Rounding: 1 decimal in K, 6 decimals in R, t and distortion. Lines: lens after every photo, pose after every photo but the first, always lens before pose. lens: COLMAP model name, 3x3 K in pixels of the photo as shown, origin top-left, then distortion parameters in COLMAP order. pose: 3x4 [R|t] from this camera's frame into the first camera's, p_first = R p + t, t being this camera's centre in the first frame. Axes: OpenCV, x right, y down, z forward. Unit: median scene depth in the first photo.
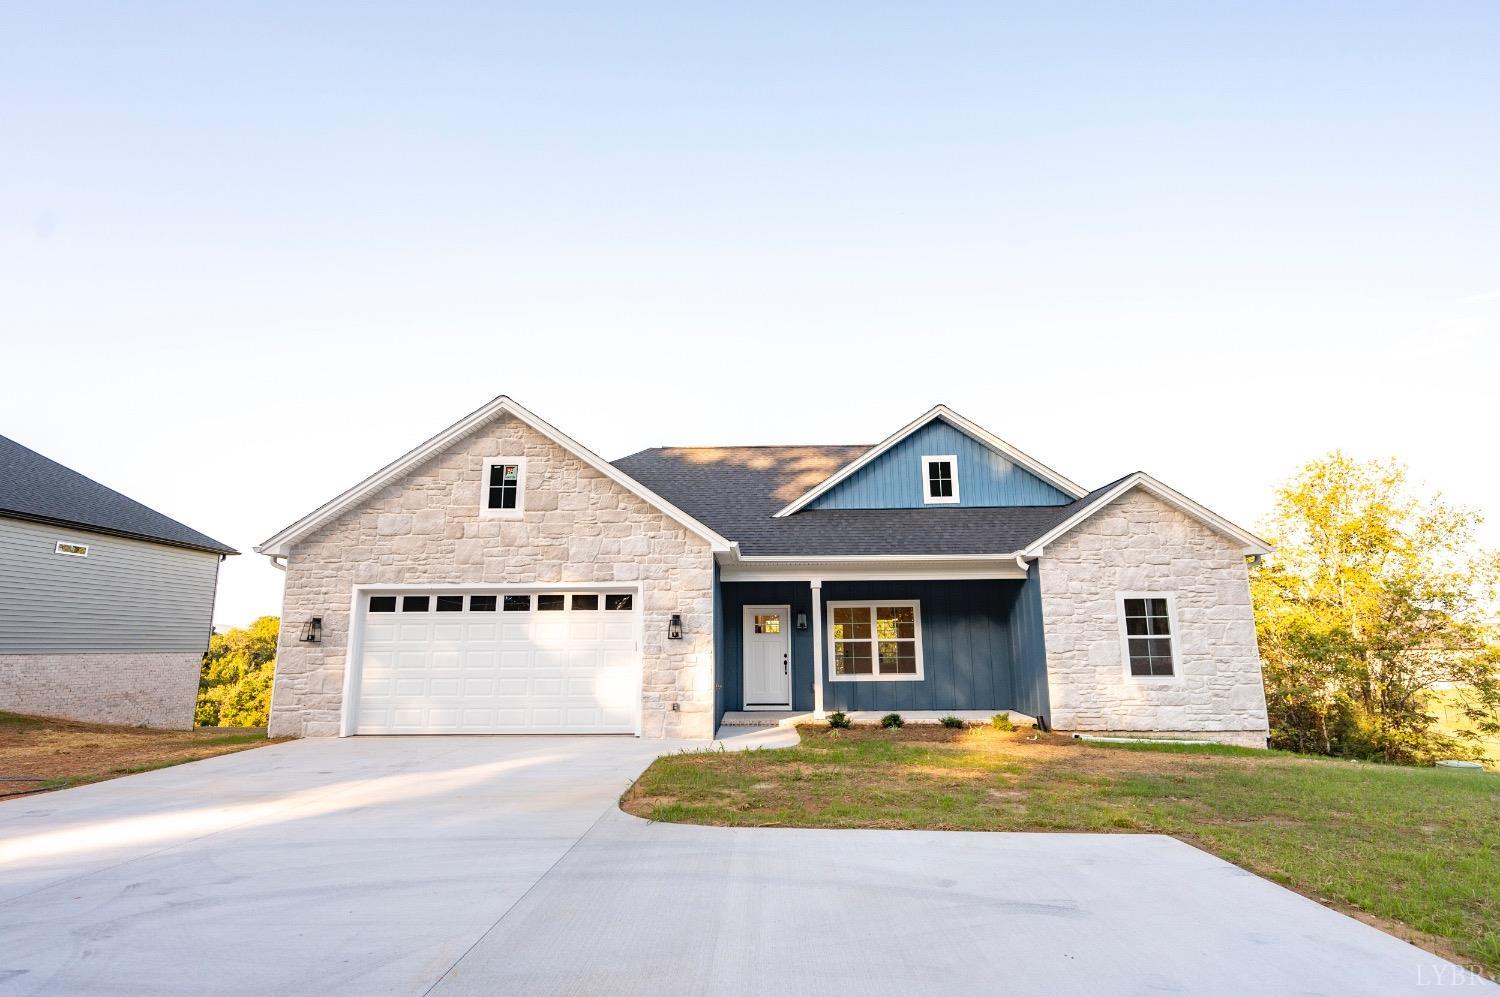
lens RADIAL K [[761.4, 0, 752.1], [0, 761.4, 496.2], [0, 0, 1]] dist [-0.007399, -0.002329]
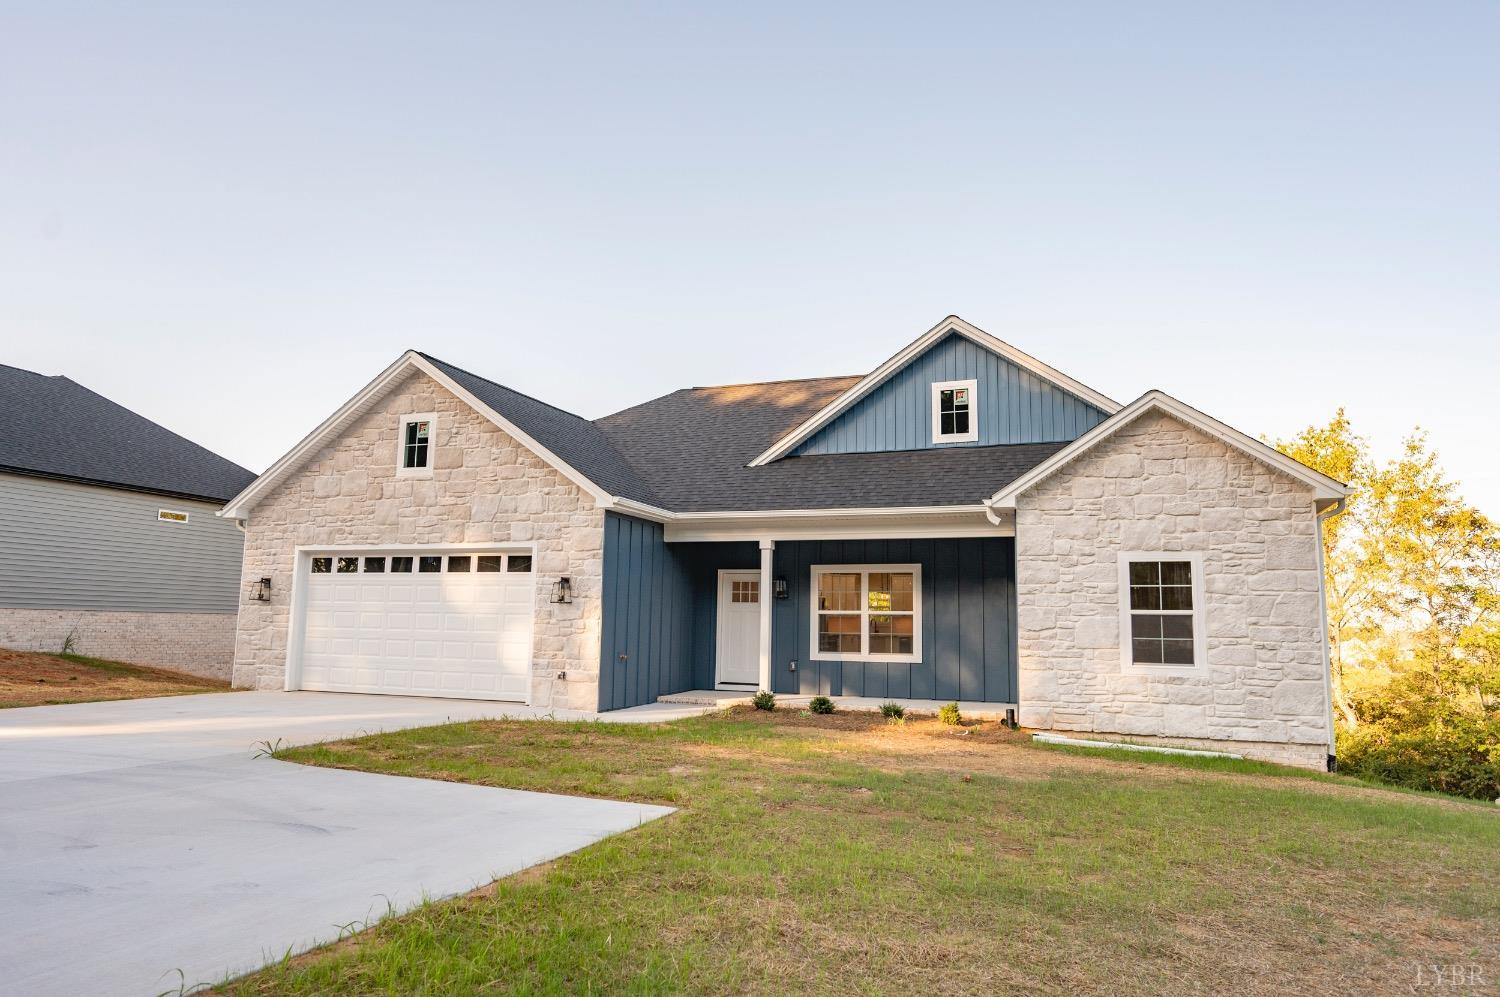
lens RADIAL K [[969.3, 0, 749.0], [0, 969.3, 498.5], [0, 0, 1]] dist [-0.017904, 0.003377]
pose [[0.941723, -0.020149, -0.335784, 0.461226], [0.040324, 0.997768, 0.053219, 0.006917], [0.333963, -0.063658, 0.940434, -0.019231]]
